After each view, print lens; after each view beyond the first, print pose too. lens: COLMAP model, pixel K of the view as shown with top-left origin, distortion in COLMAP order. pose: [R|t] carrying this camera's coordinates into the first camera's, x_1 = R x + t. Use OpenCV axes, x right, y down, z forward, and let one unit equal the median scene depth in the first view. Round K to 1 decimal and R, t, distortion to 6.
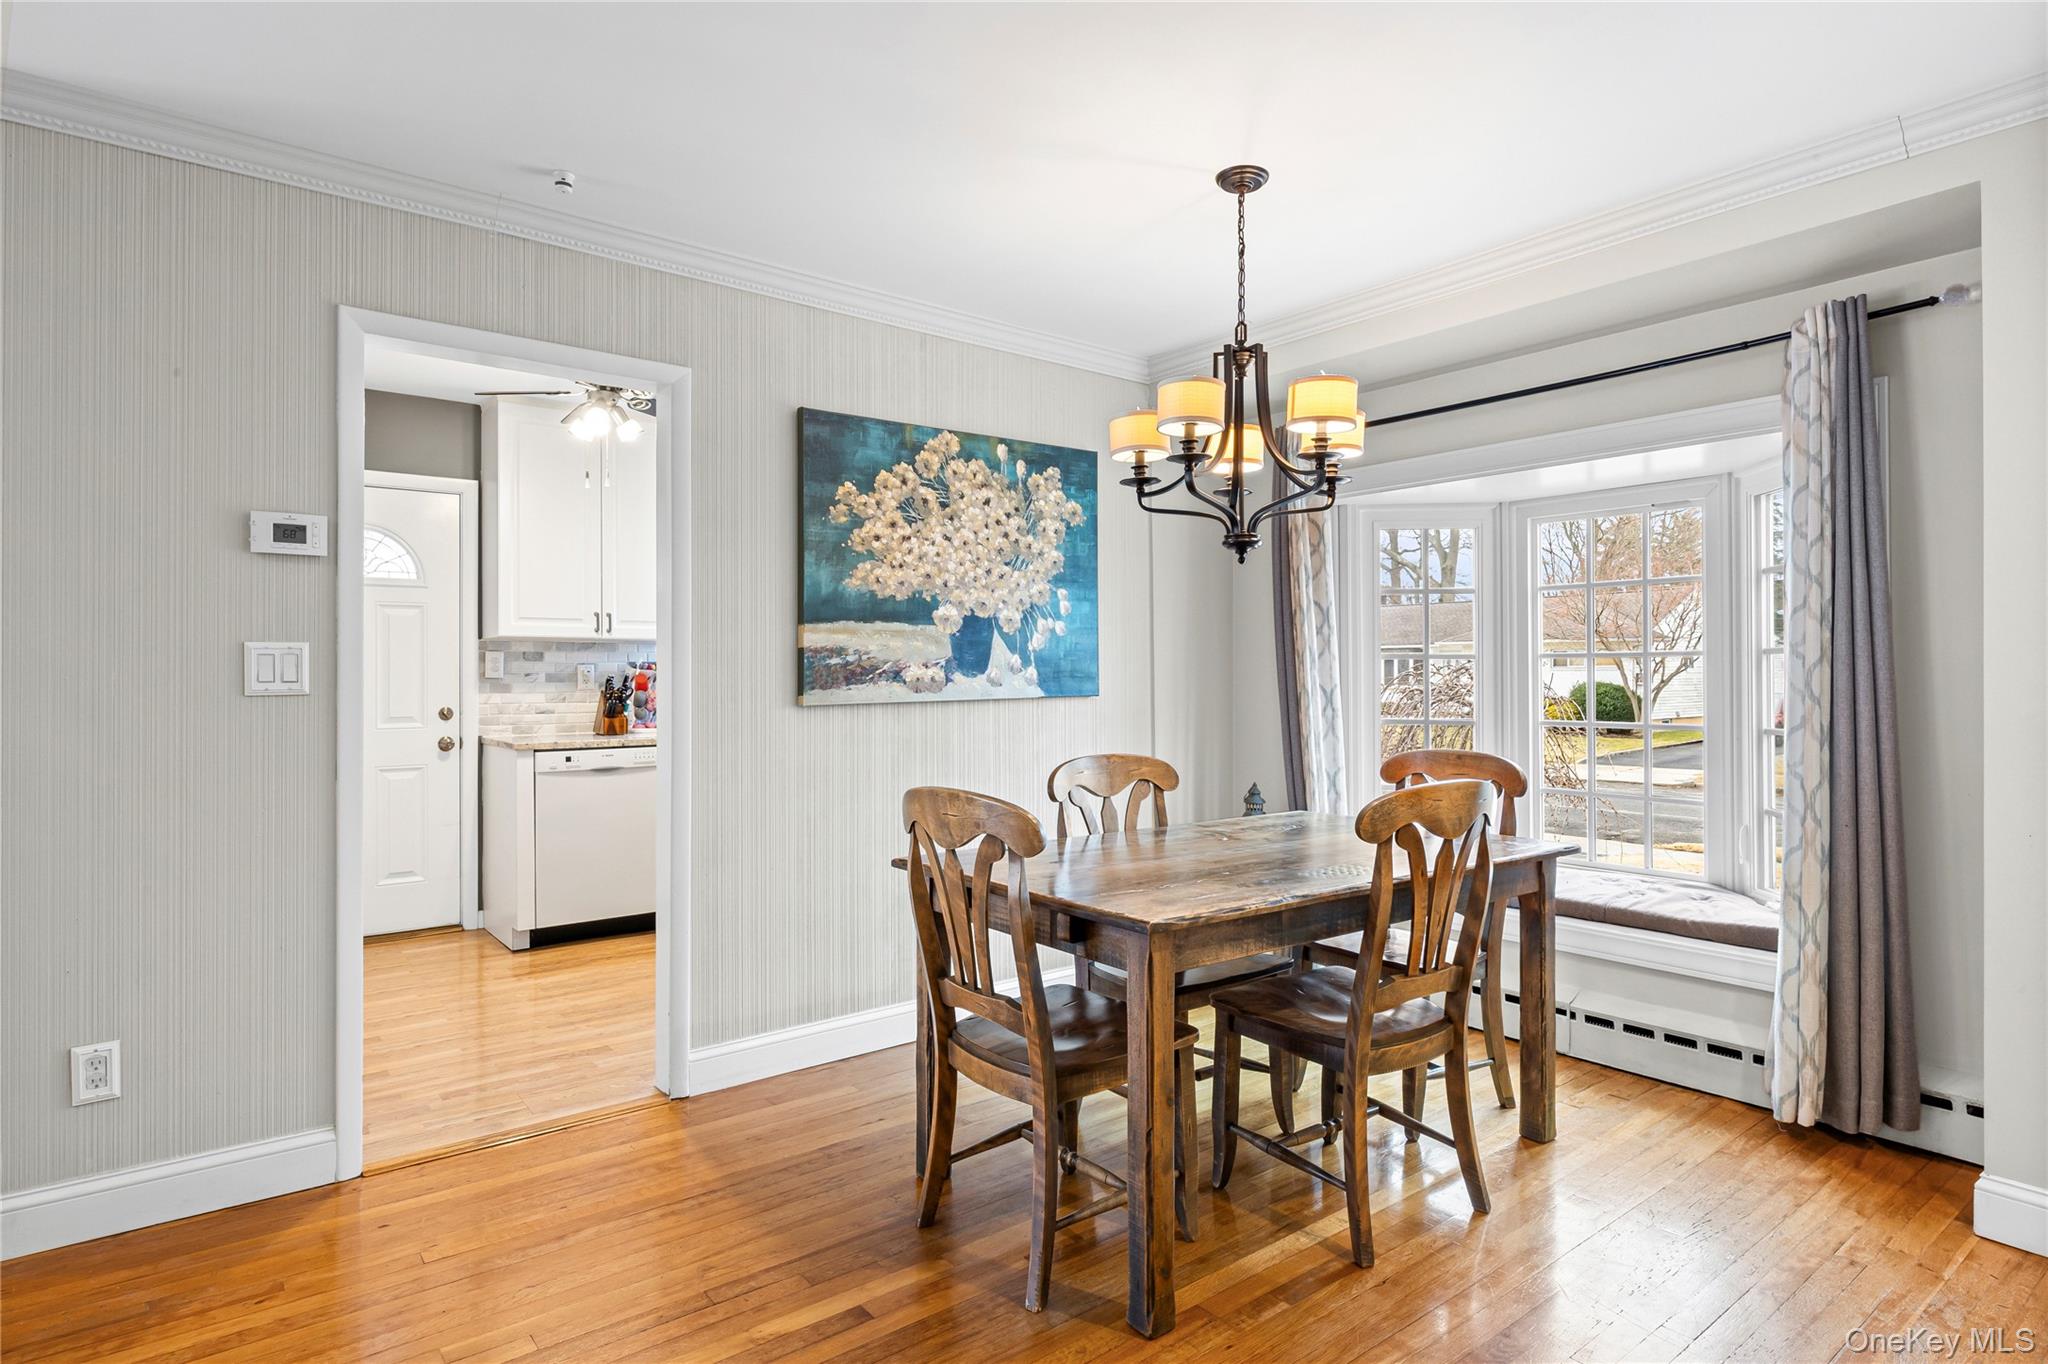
lens RADIAL K [[1101.0, 0, 1024.0], [0, 1101.0, 682.0], [0, 0, 1]] dist [-0.001325, -0.001022]
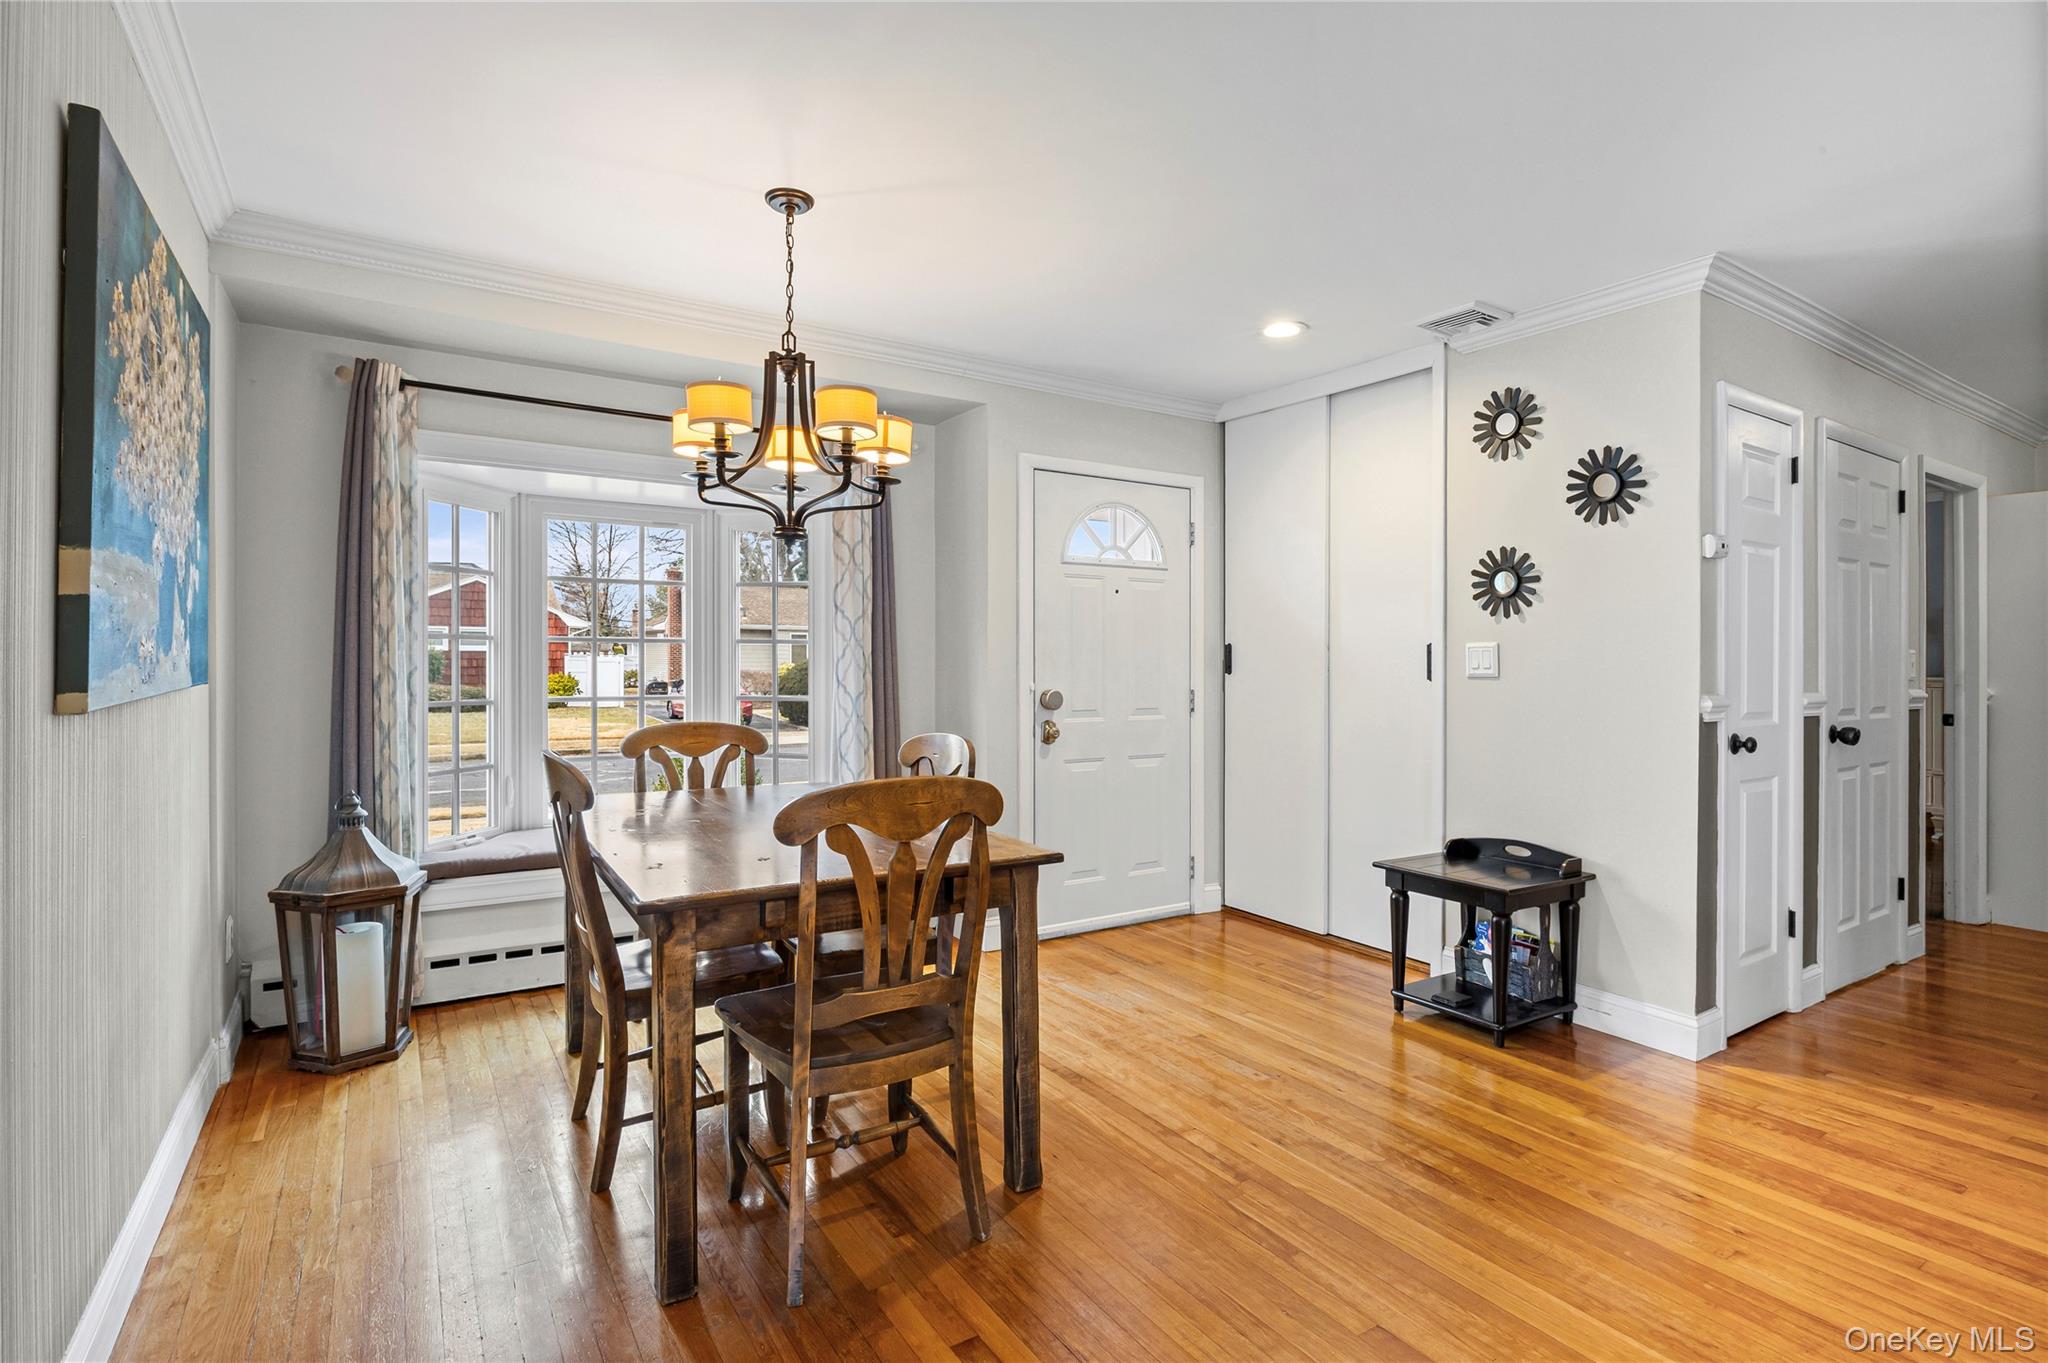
lens RADIAL K [[998.7, 0, 1026.2], [0, 998.7, 673.5], [0, 0, 1]] dist [-0.015714, 0.000124]
pose [[0.093972, -0.007839, 0.995544, -0.607361], [-0.005229, 0.999951, 0.008367, 0.000840], [-0.995561, -0.005992, 0.093927, 0.542324]]
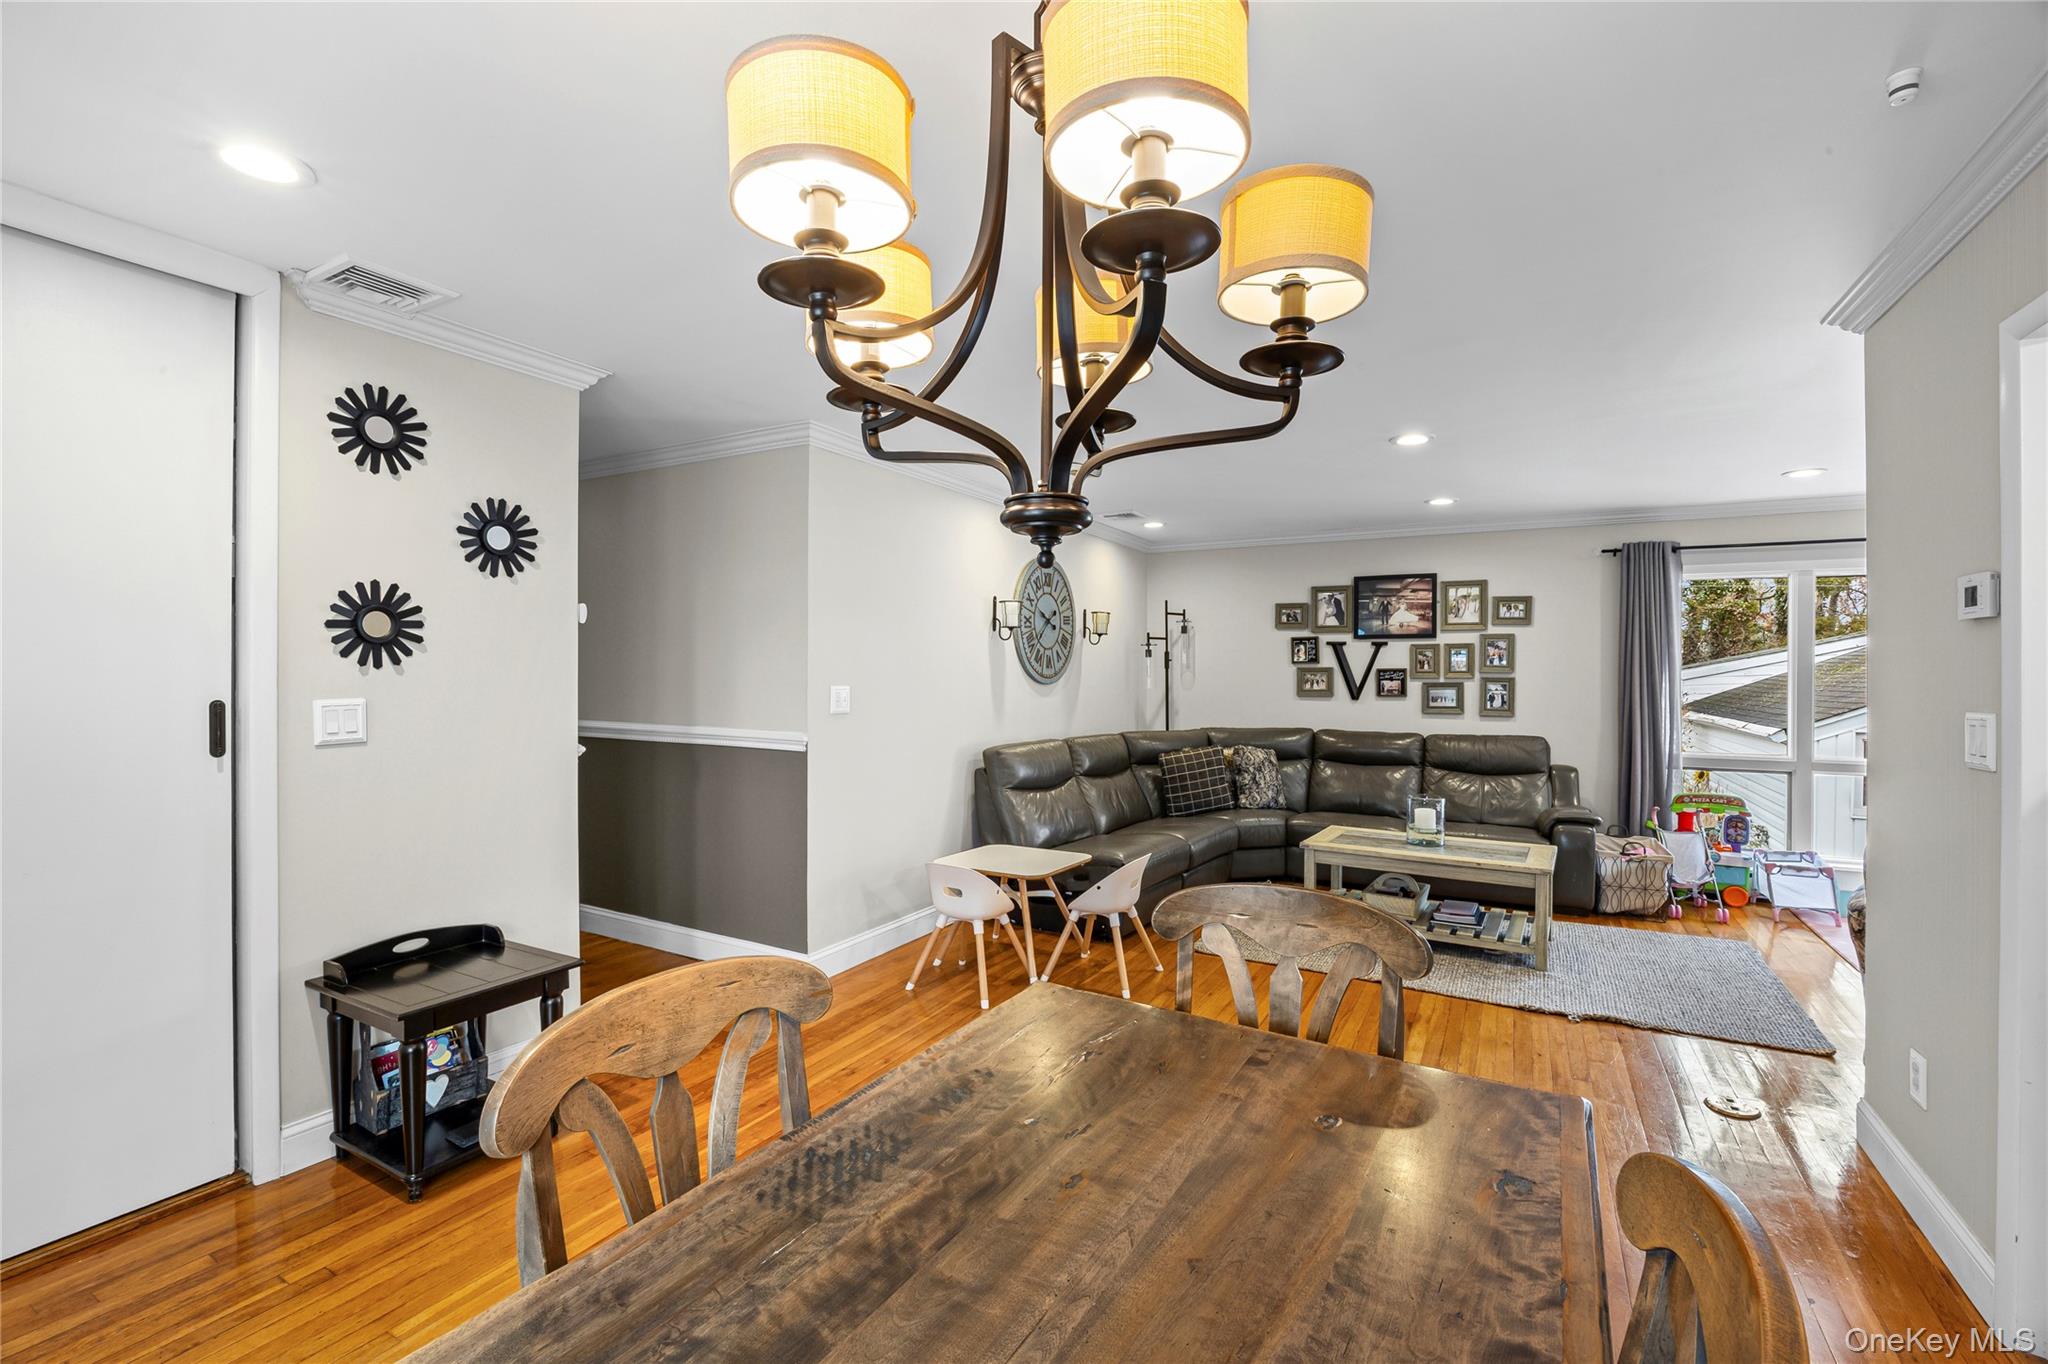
lens RADIAL K [[884.4, 0, 1024.0], [0, 884.4, 682.0], [0, 0, 1]] dist [-0.015338, 0.000377]
pose [[-0.923174, 0.002622, -0.384374, 0.275824], [-0.003454, 0.999880, 0.015116, -0.054179], [0.384367, 0.015282, -0.923054, 1.051360]]
